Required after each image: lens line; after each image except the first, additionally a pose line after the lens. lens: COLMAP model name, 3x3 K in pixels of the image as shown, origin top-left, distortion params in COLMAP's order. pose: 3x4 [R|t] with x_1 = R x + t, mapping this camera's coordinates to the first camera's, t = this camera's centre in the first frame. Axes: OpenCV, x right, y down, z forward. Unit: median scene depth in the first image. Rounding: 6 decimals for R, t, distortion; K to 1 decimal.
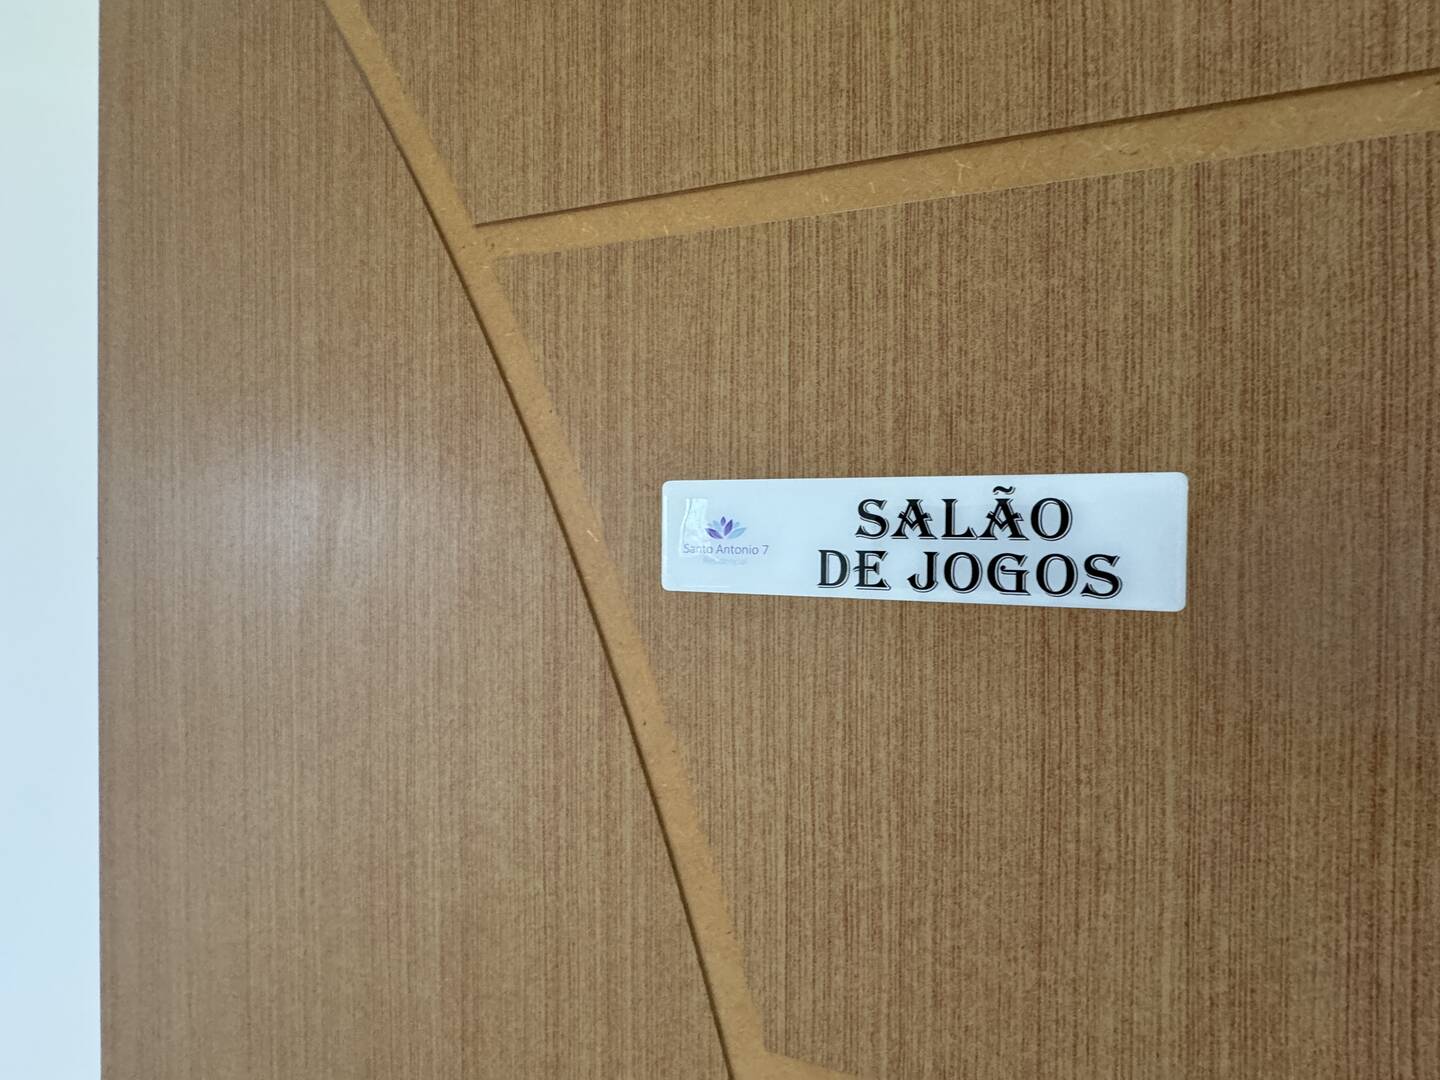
lens RADIAL K [[570.0, 0, 713.2], [0, 570.0, 539.5], [0, 0, 1]] dist [-0.002484, 0.000077]
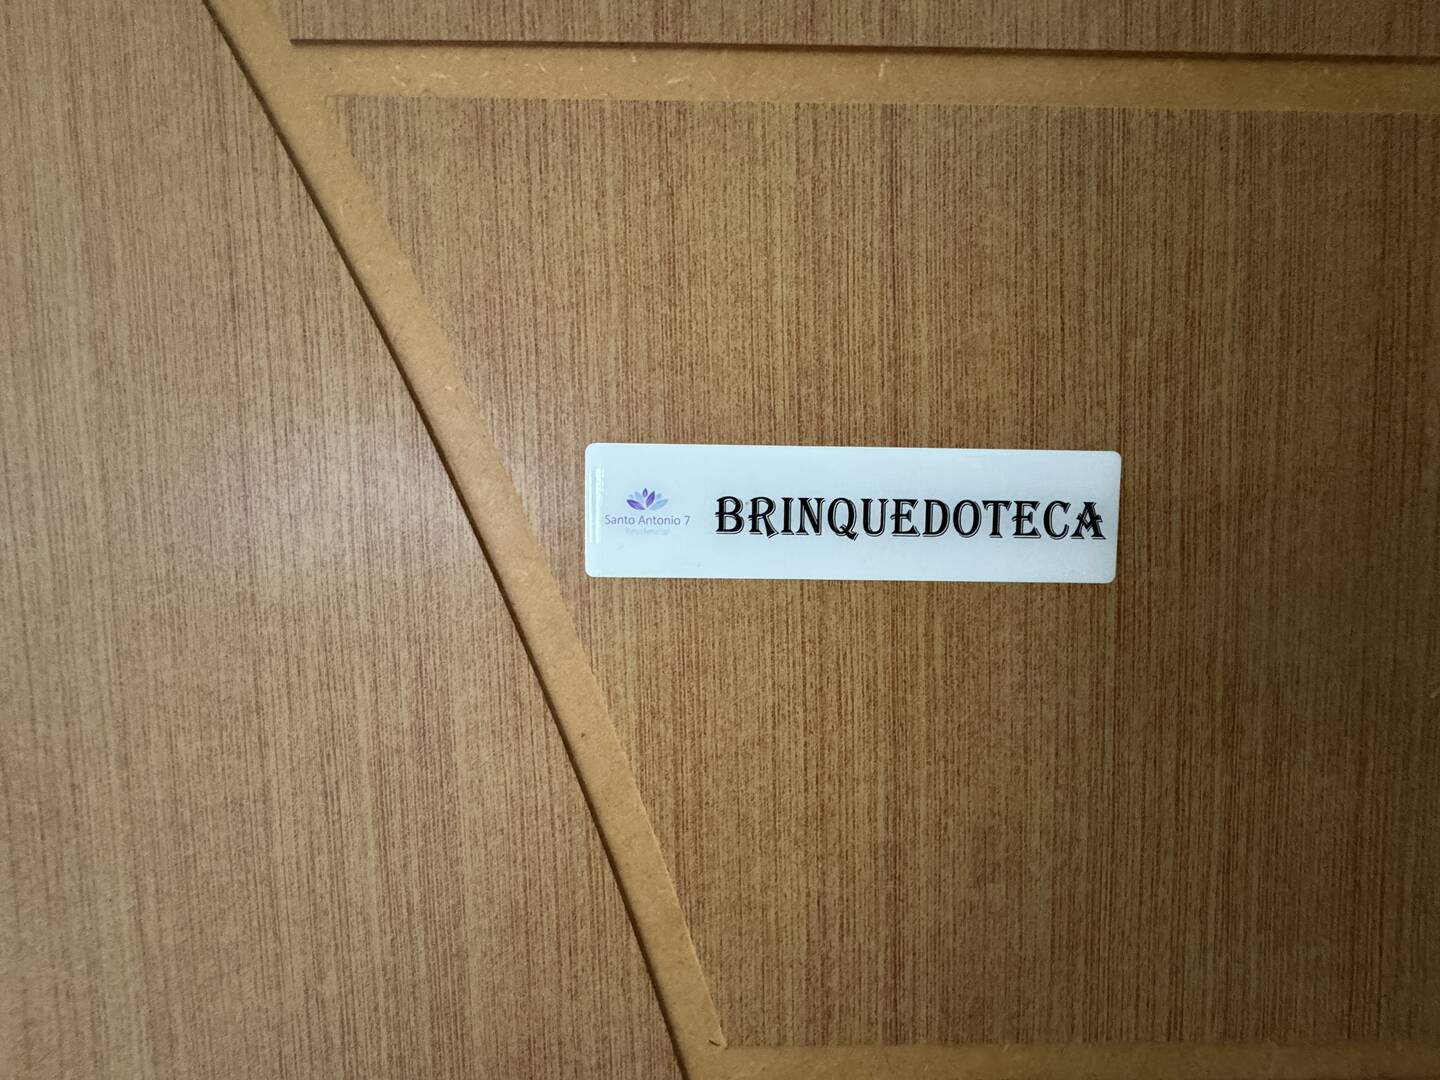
lens RADIAL K [[570.0, 0, 763.0], [0, 570.0, 493.6], [0, 0, 1]] dist [-0.002484, 0.000077]
pose [[0.951794, -0.040160, 0.304096, -0.614378], [0.025834, 0.998365, 0.050990, -0.536771], [-0.305647, -0.040677, 0.951276, 0.305884]]
